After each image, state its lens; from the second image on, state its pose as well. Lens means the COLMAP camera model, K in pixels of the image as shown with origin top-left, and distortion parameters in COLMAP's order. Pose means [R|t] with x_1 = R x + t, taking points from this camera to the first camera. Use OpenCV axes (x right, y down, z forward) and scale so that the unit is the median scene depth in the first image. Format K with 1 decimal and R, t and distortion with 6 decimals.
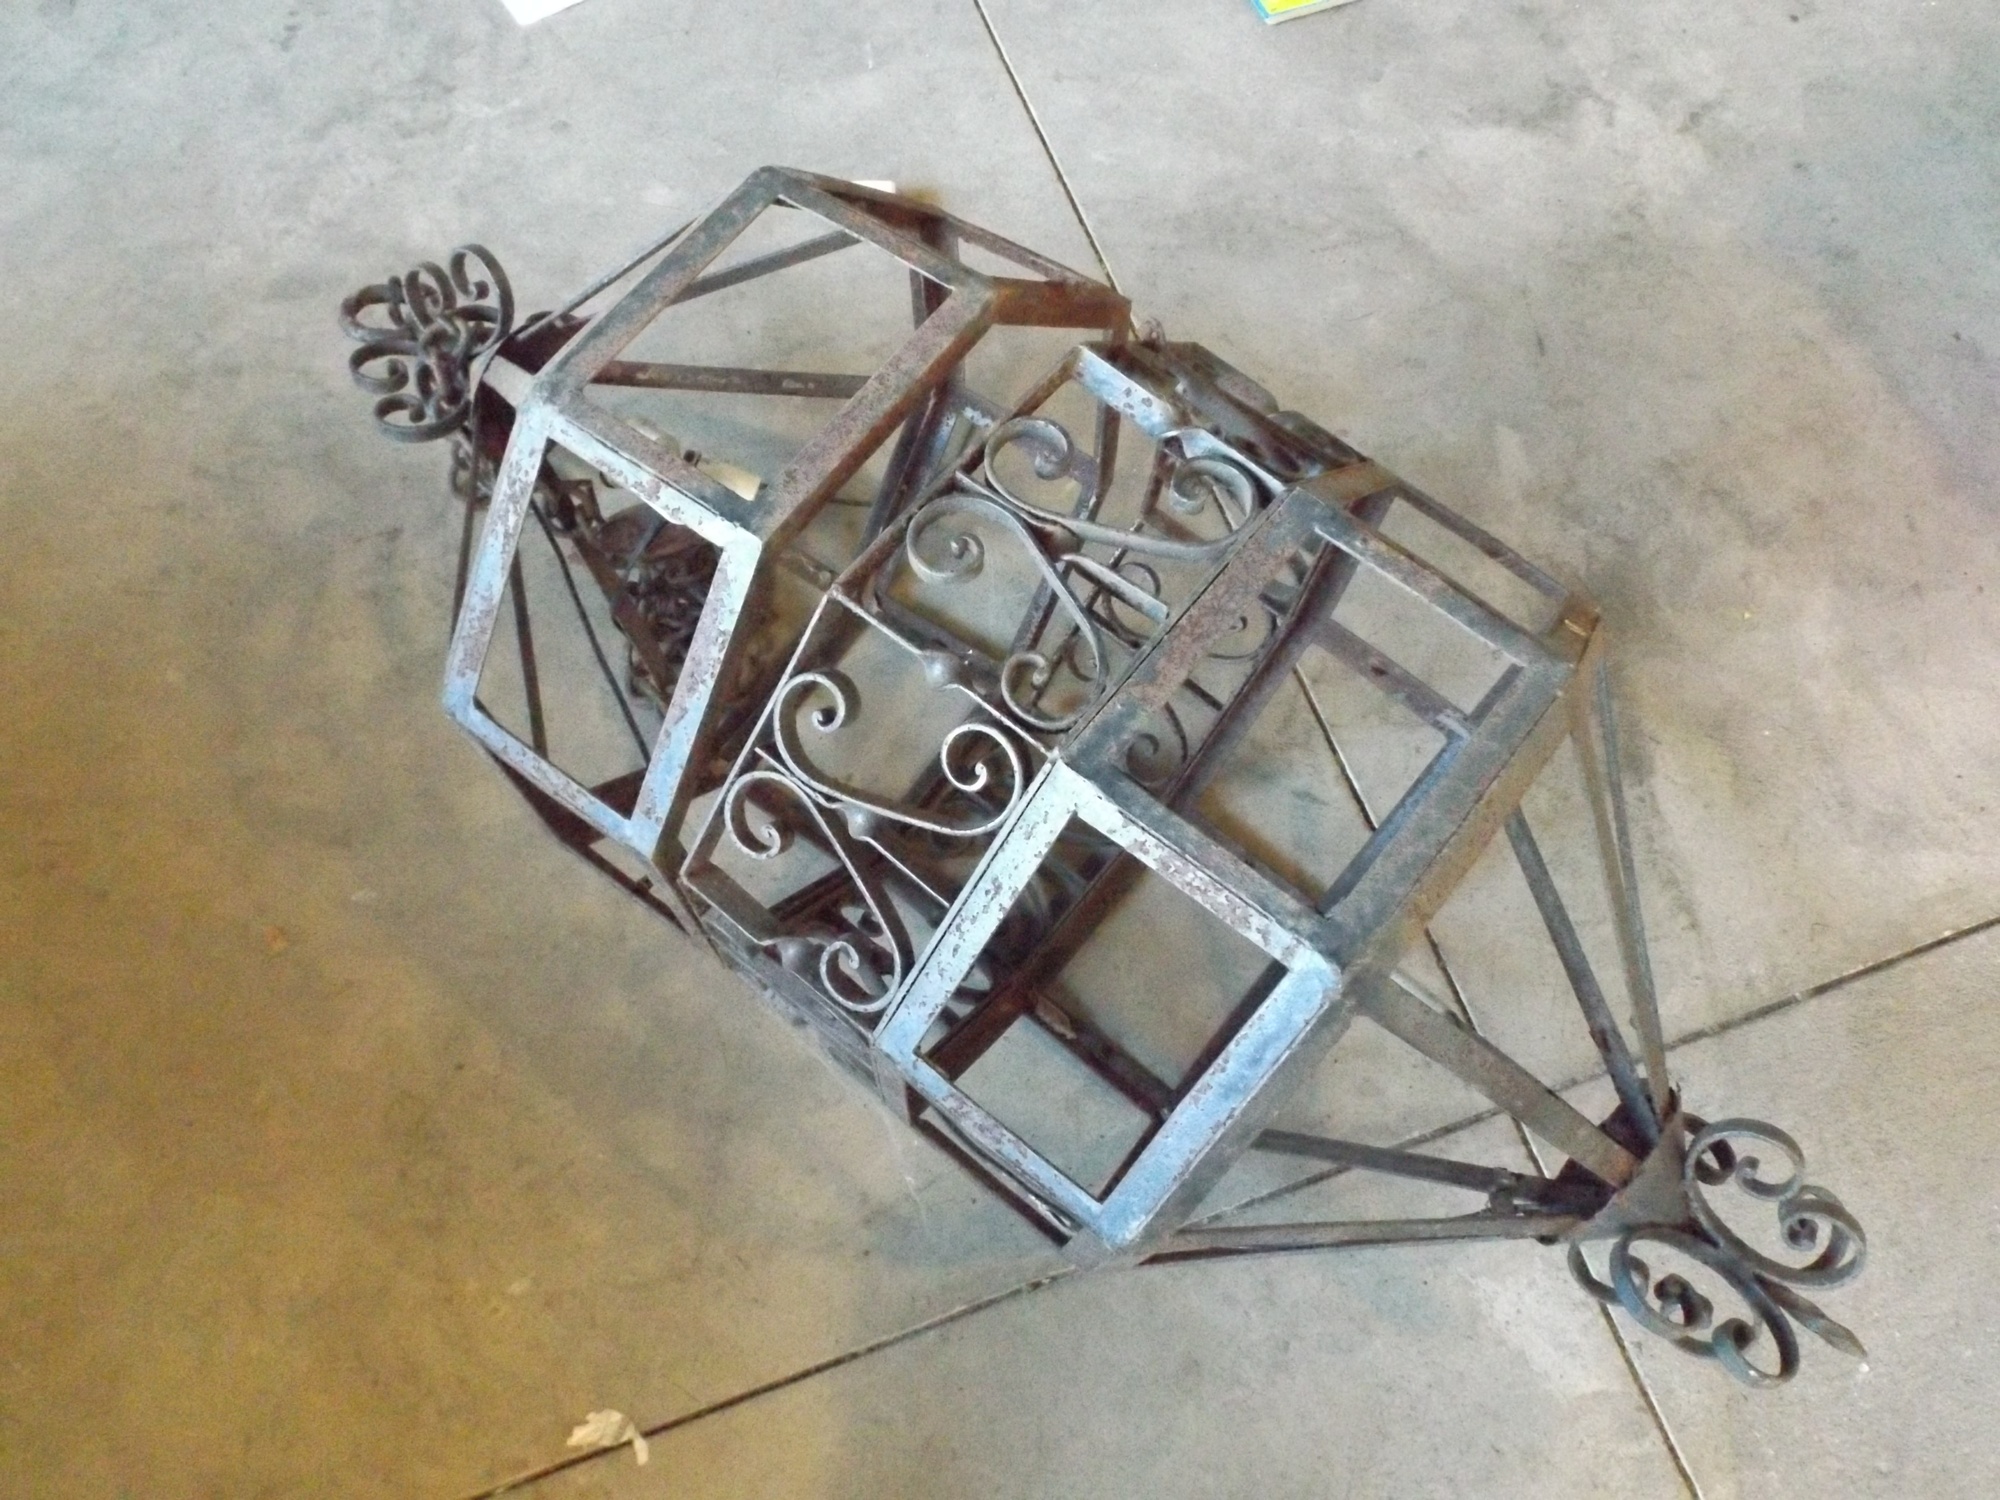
lens RADIAL K [[1444.8, 0, 1000.0], [0, 1444.8, 750.0], [0, 0, 1]] dist [-0.001914, -0.006045]
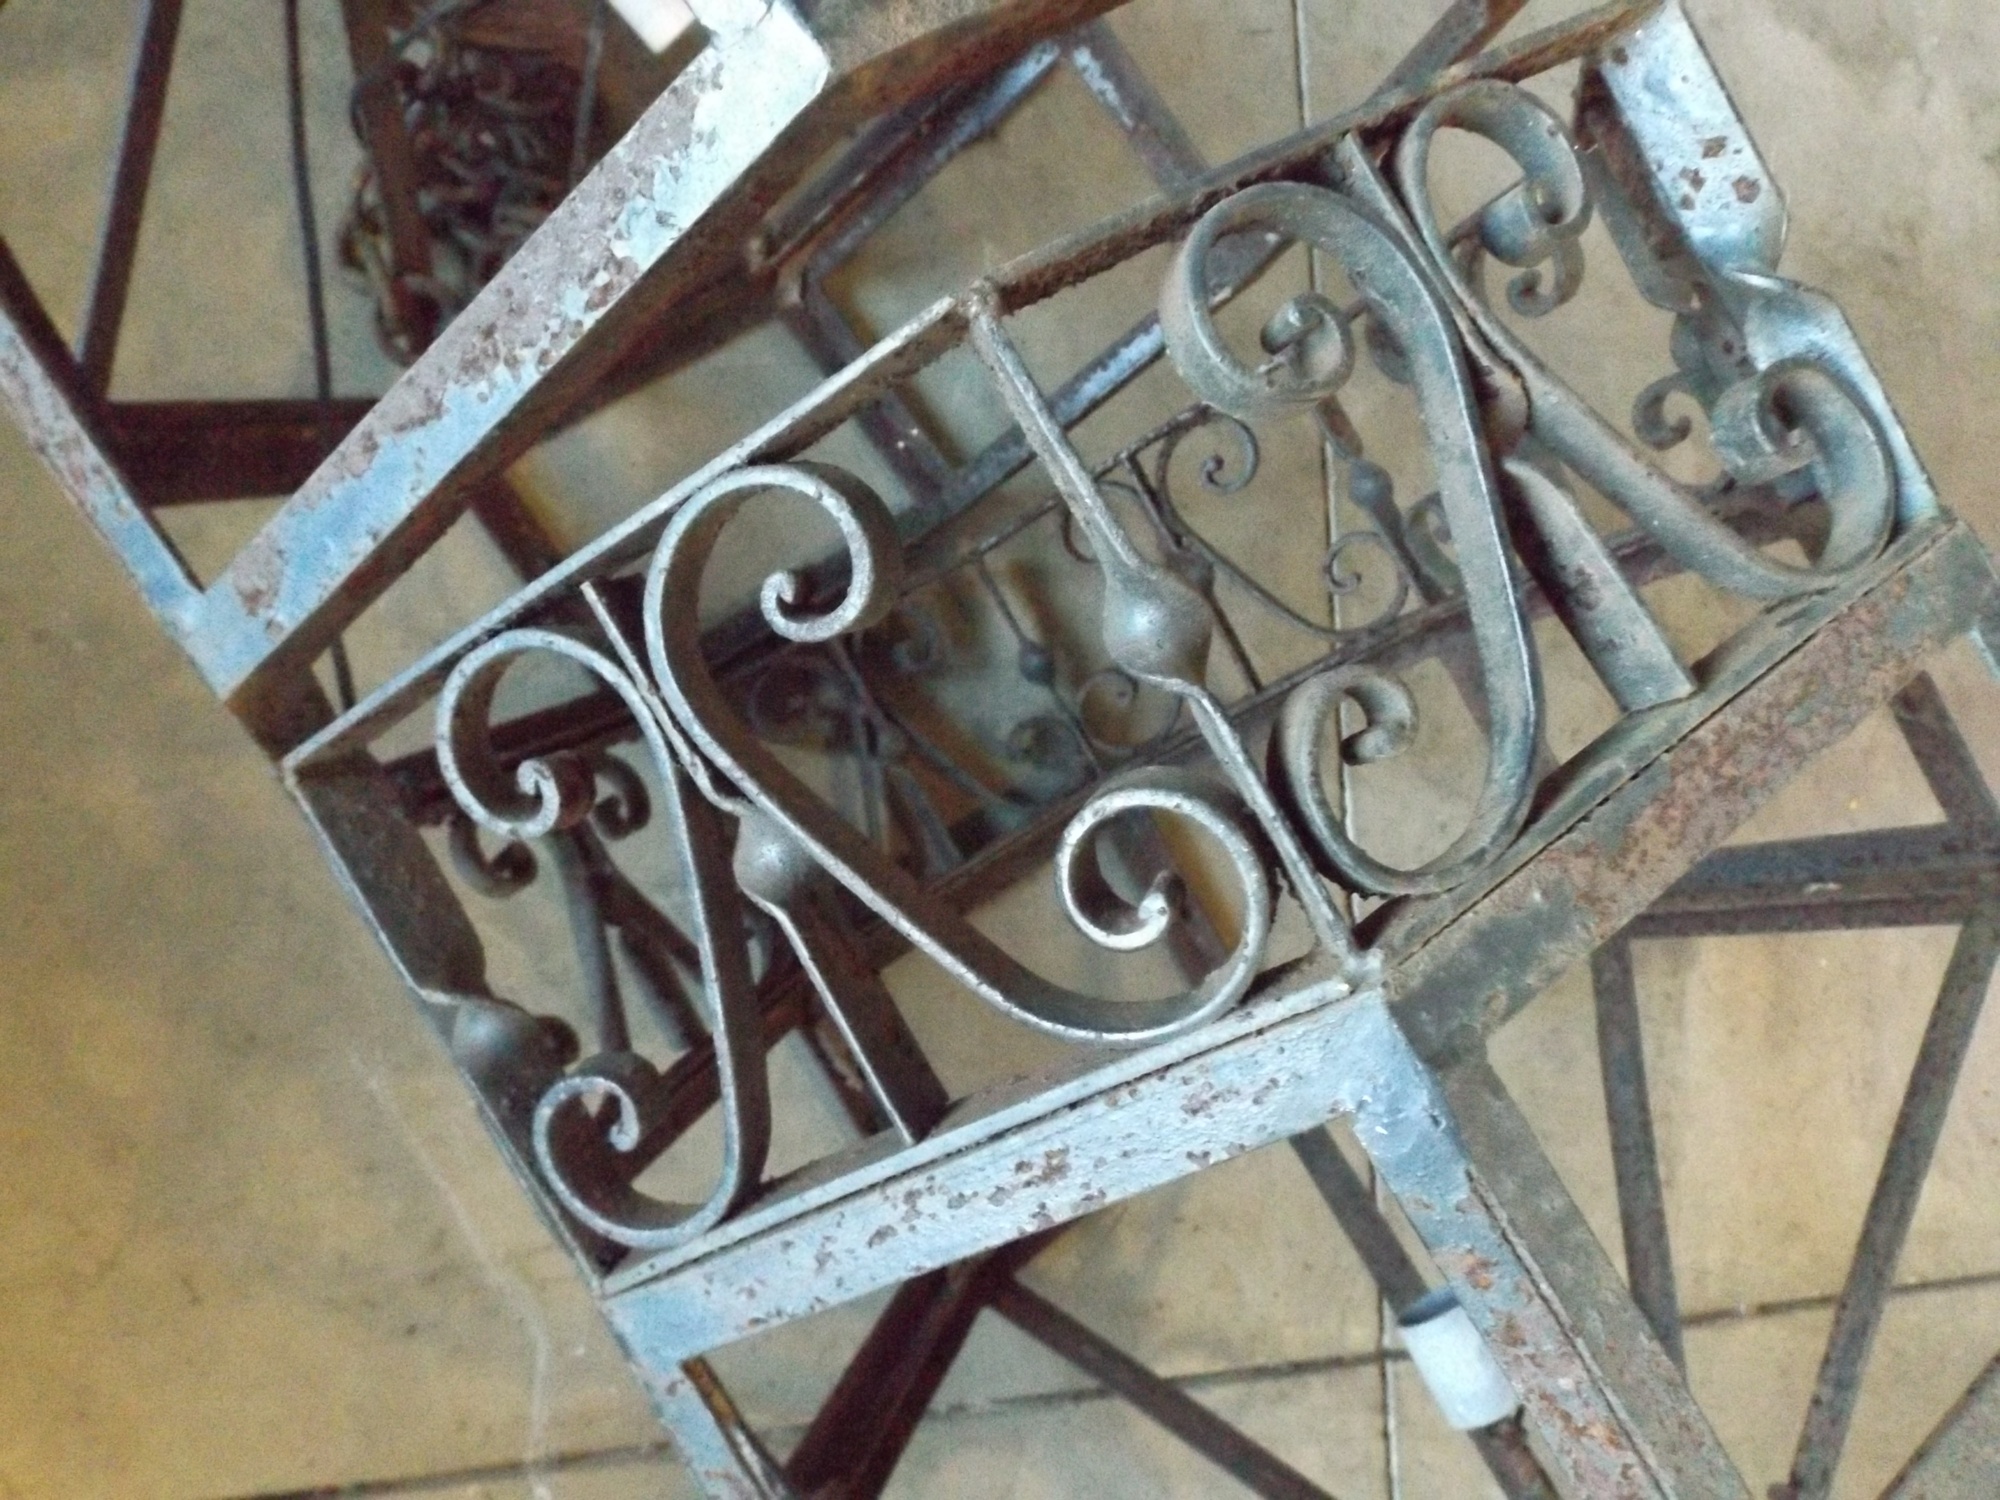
lens RADIAL K [[1444.8, 0, 1000.0], [0, 1444.8, 750.0], [0, 0, 1]] dist [-0.001914, -0.006045]
pose [[0.899891, 0.360913, 0.244820, -0.132363], [-0.396791, 0.910524, 0.116204, -0.044404], [-0.180975, -0.201714, 0.962580, 0.537974]]
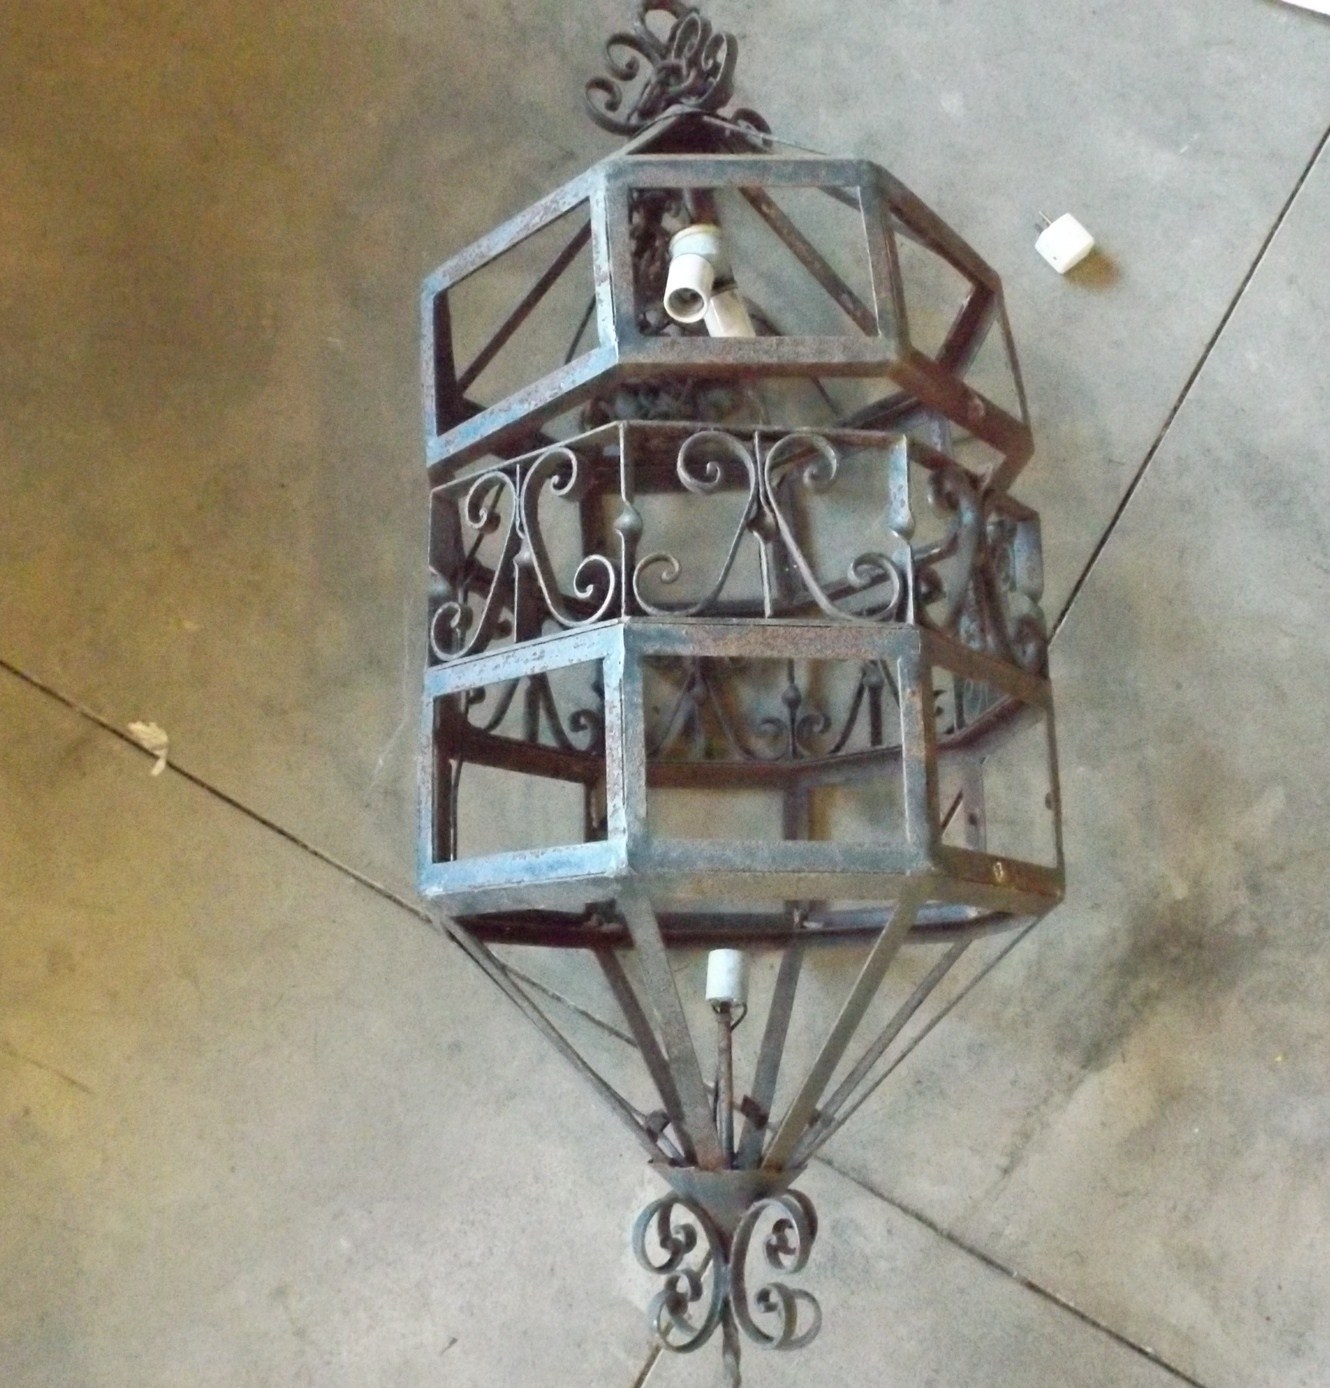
lens RADIAL K [[1439.1, 0, 706.3], [0, 1439.1, 751.6], [0, 0, 1]] dist [0.025488, -0.103252]
pose [[0.642768, 0.755554, -0.126441, 0.292042], [-0.737027, 0.654935, 0.166885, -0.164076], [0.208901, -0.014078, 0.977835, -0.275591]]
